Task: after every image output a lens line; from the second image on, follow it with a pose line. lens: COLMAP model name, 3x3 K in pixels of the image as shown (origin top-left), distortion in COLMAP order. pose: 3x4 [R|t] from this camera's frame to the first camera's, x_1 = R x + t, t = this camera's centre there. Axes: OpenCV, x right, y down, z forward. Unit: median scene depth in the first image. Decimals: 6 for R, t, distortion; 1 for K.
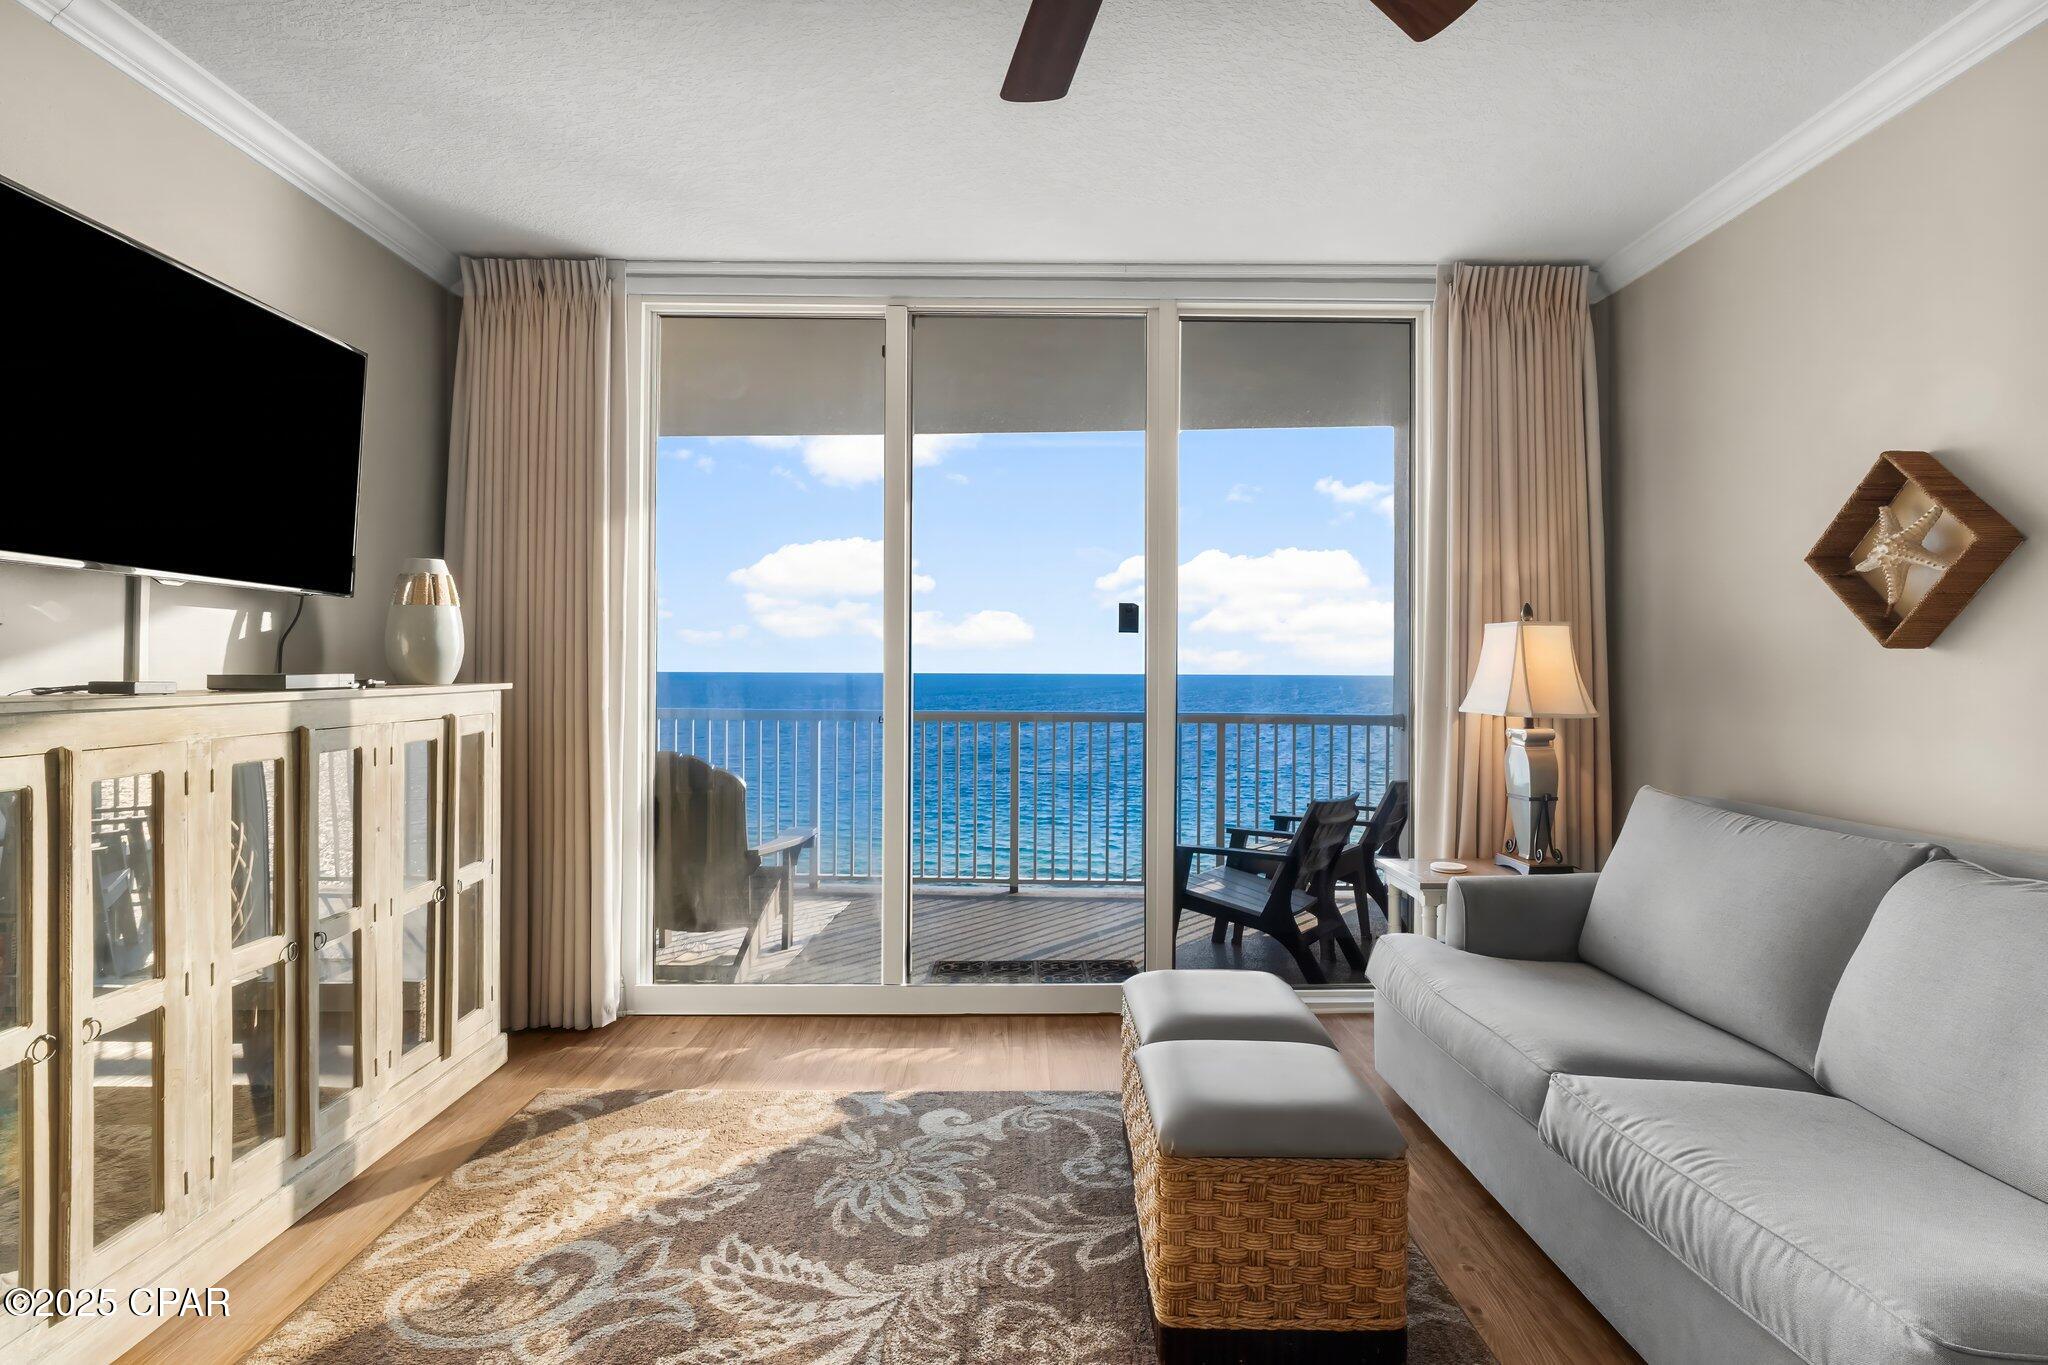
lens RADIAL K [[979.7, 0, 1031.5], [0, 979.7, 669.6], [0, 0, 1]] dist [-0.008347, 0.000522]
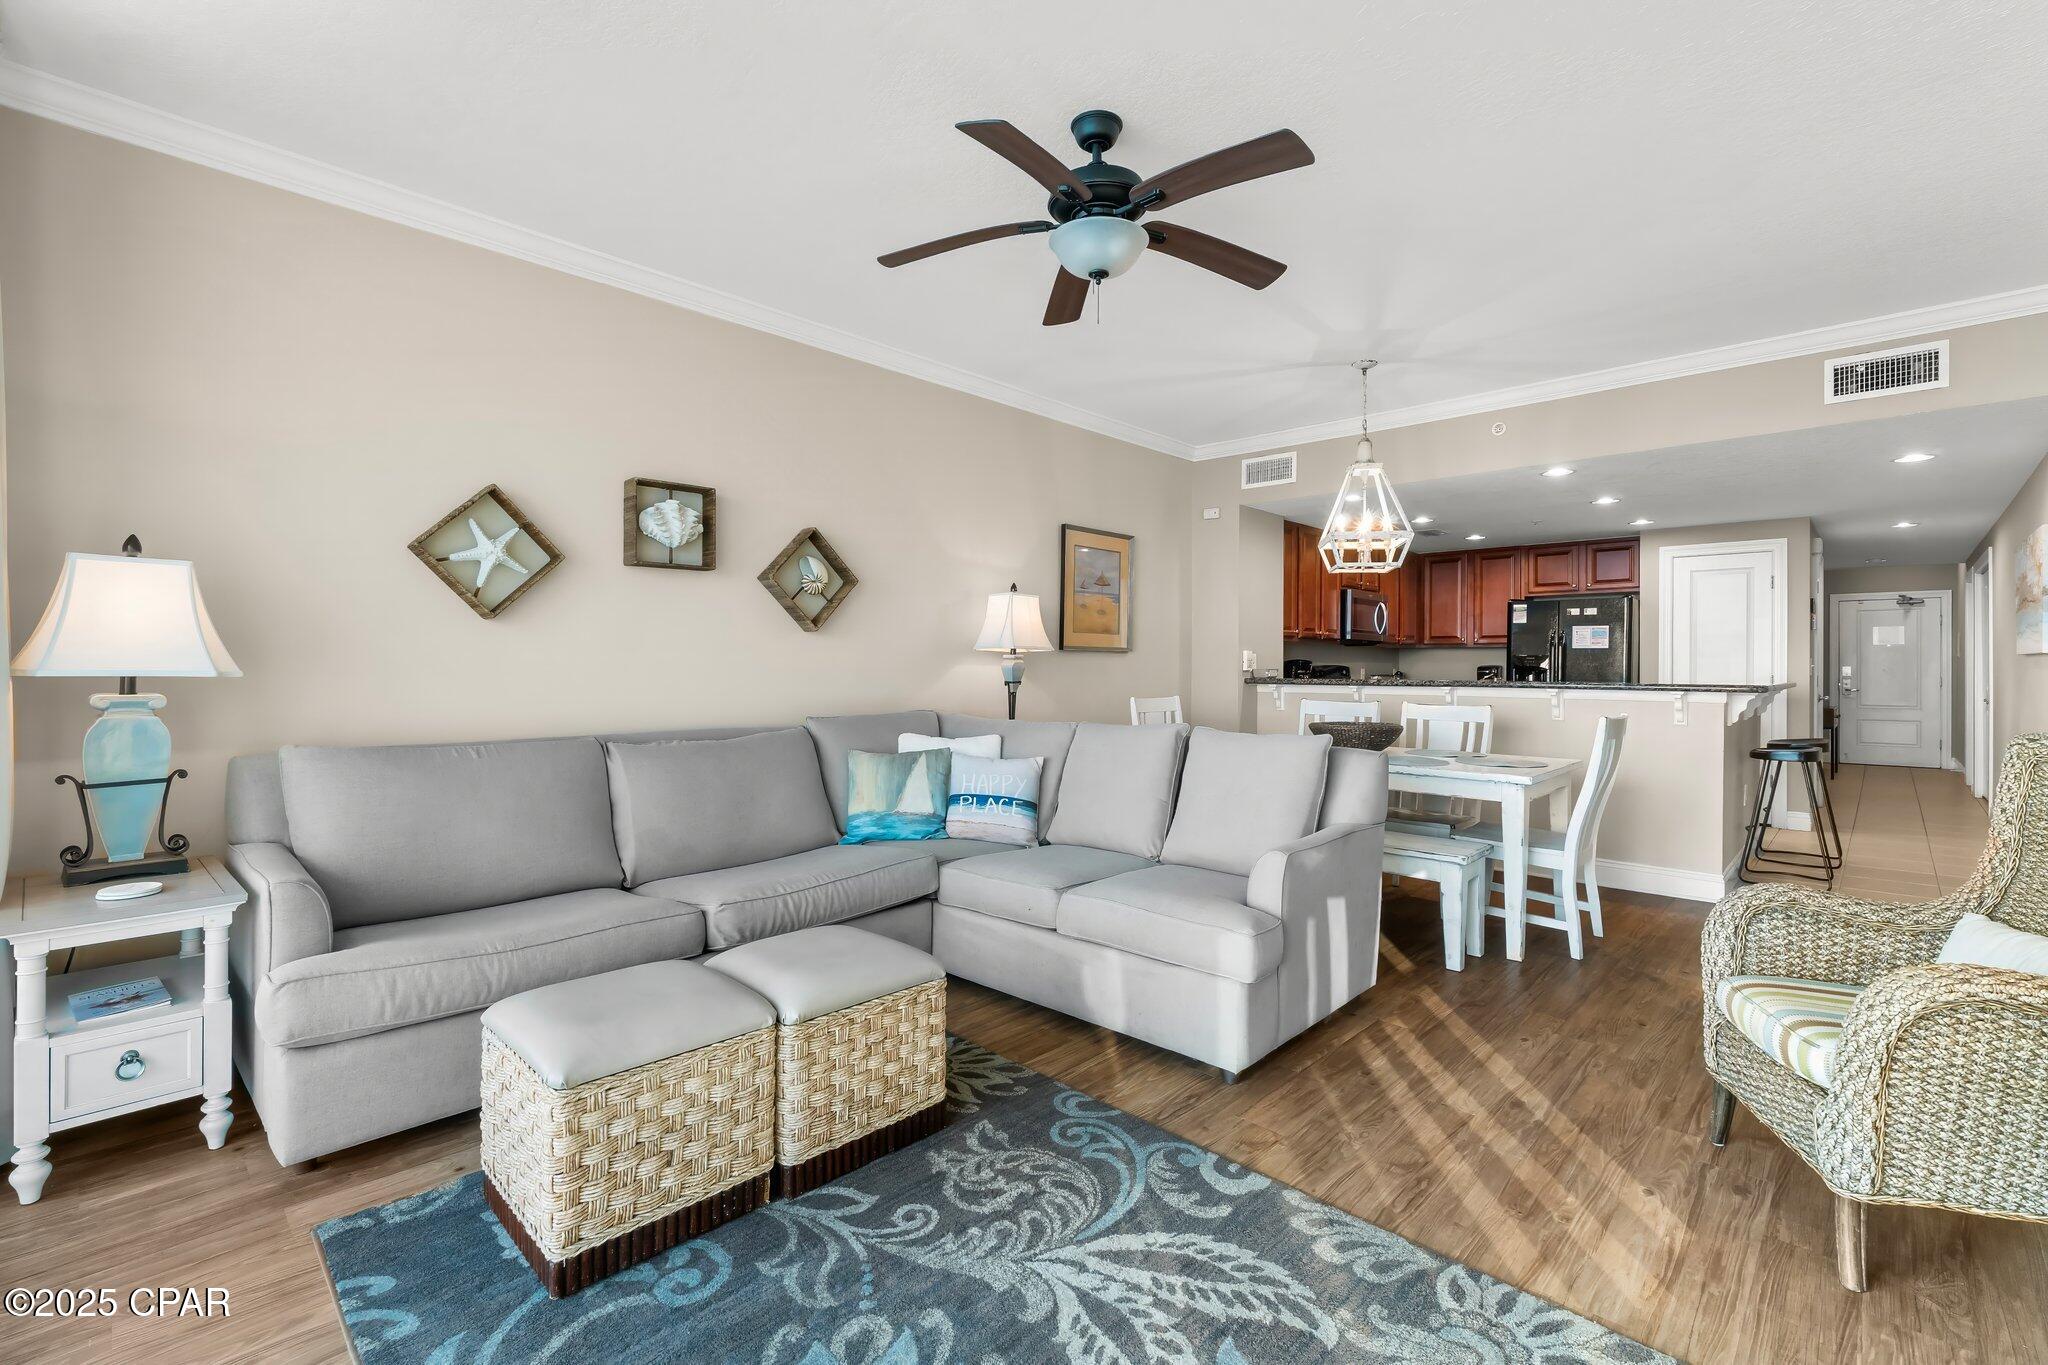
lens RADIAL K [[896.2, 0, 1028.5], [0, 896.2, 668.1], [0, 0, 1]] dist [-0.010789, -0.000848]
pose [[-0.709185, -0.007099, 0.704986, -0.566464], [-0.010120, 0.999949, -0.000111, 0.038243], [-0.704949, -0.007214, -0.709221, 1.223764]]
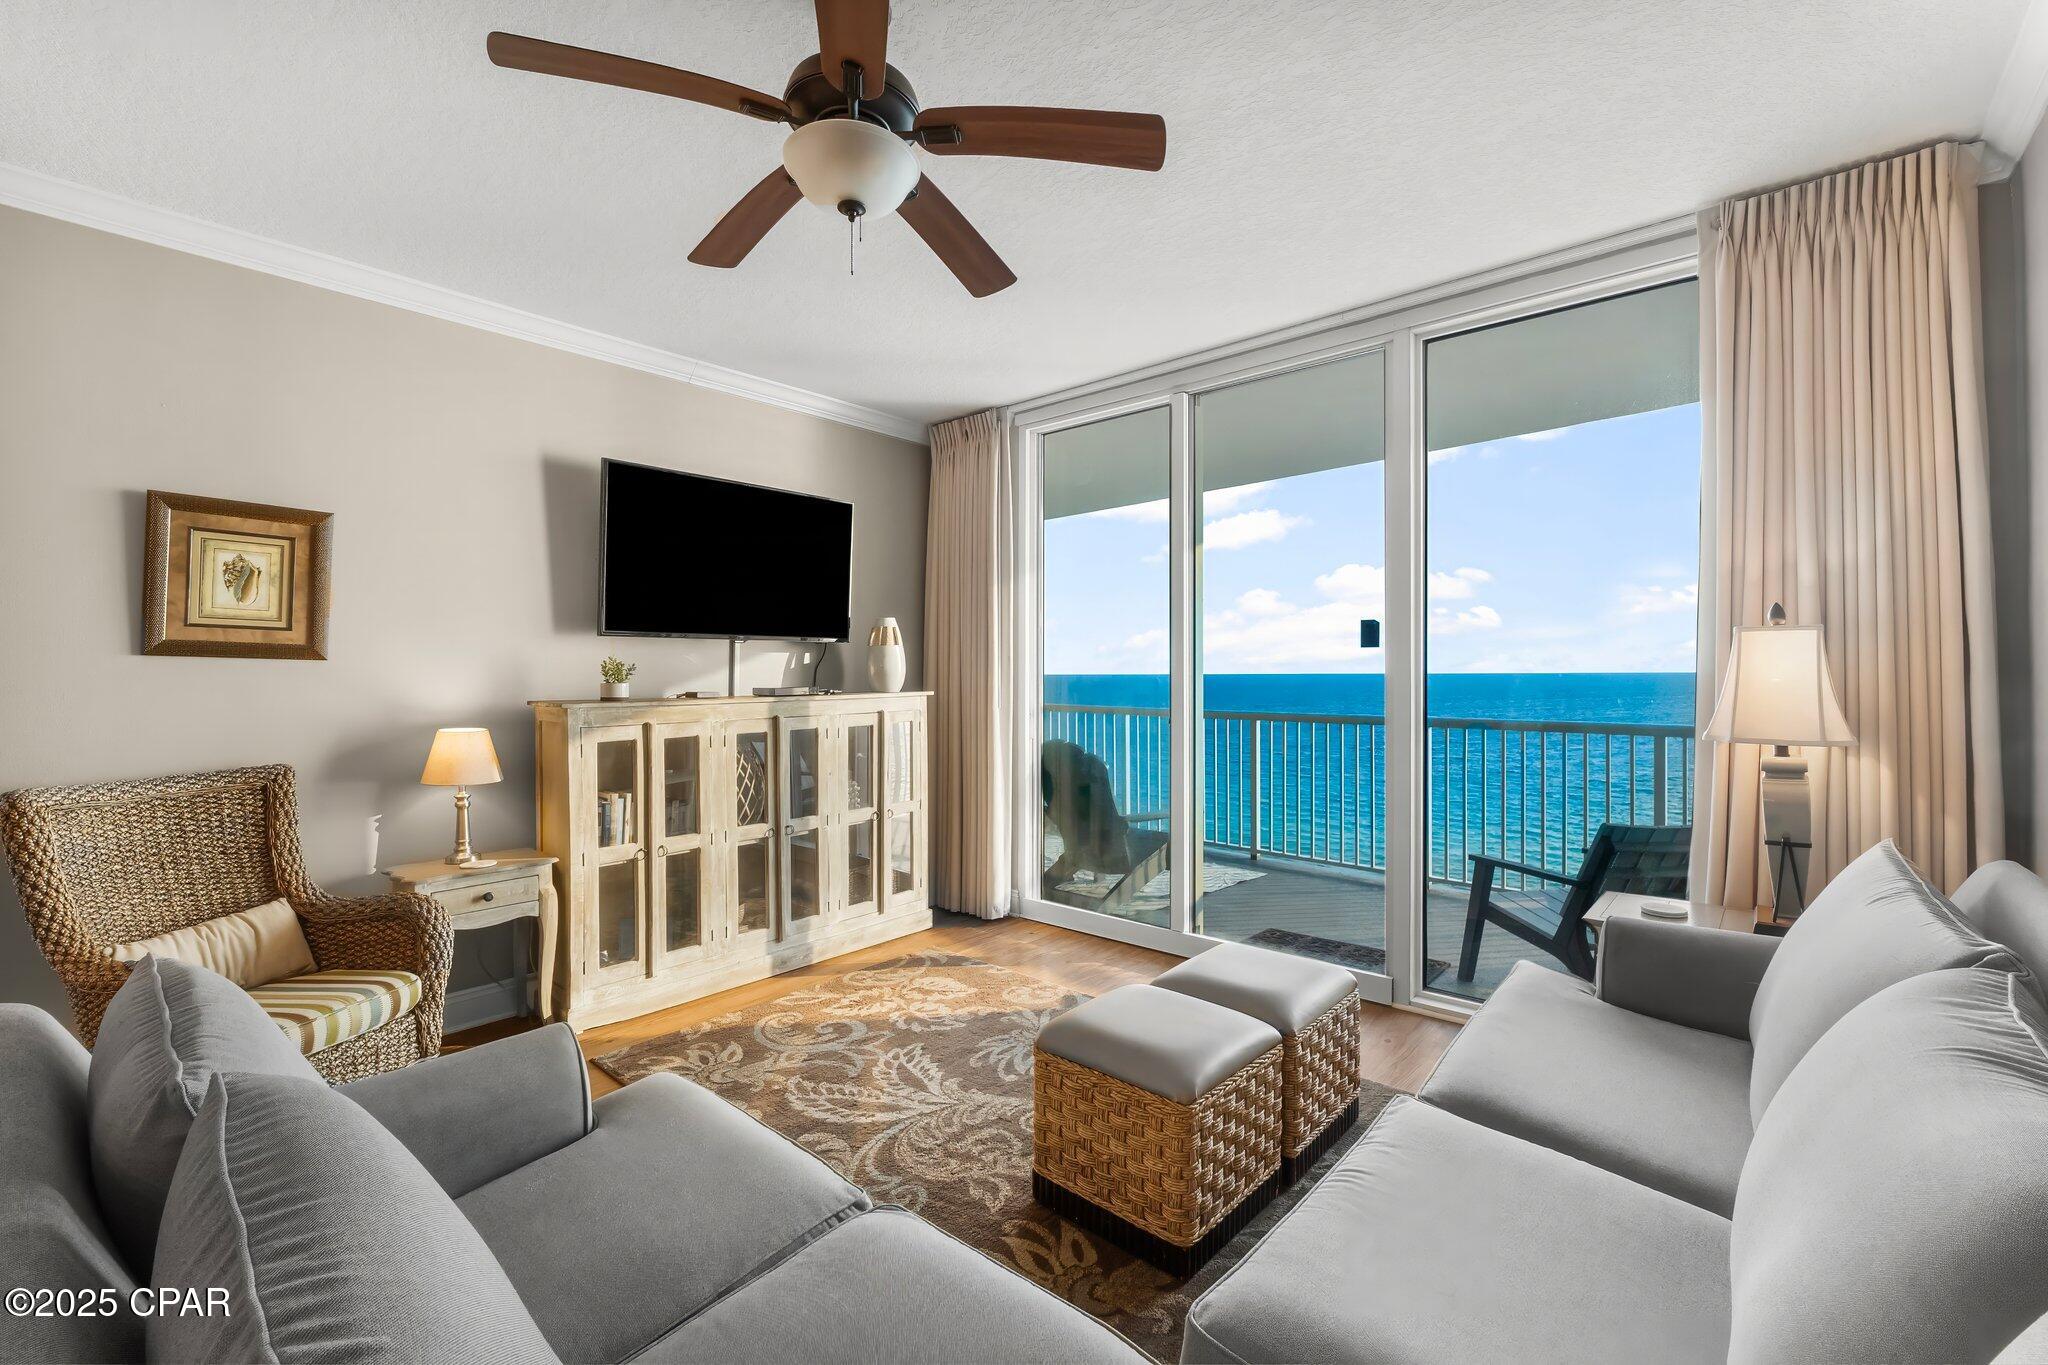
lens RADIAL K [[860.1, 0, 1033.1], [0, 860.1, 669.4], [0, 0, 1]] dist [-0.008557, -0.000191]
pose [[0.748189, -0.008582, -0.663430, 0.629753], [0.007607, 0.999962, -0.004357, -0.017276], [0.663442, -0.001787, 0.748226, 0.065821]]
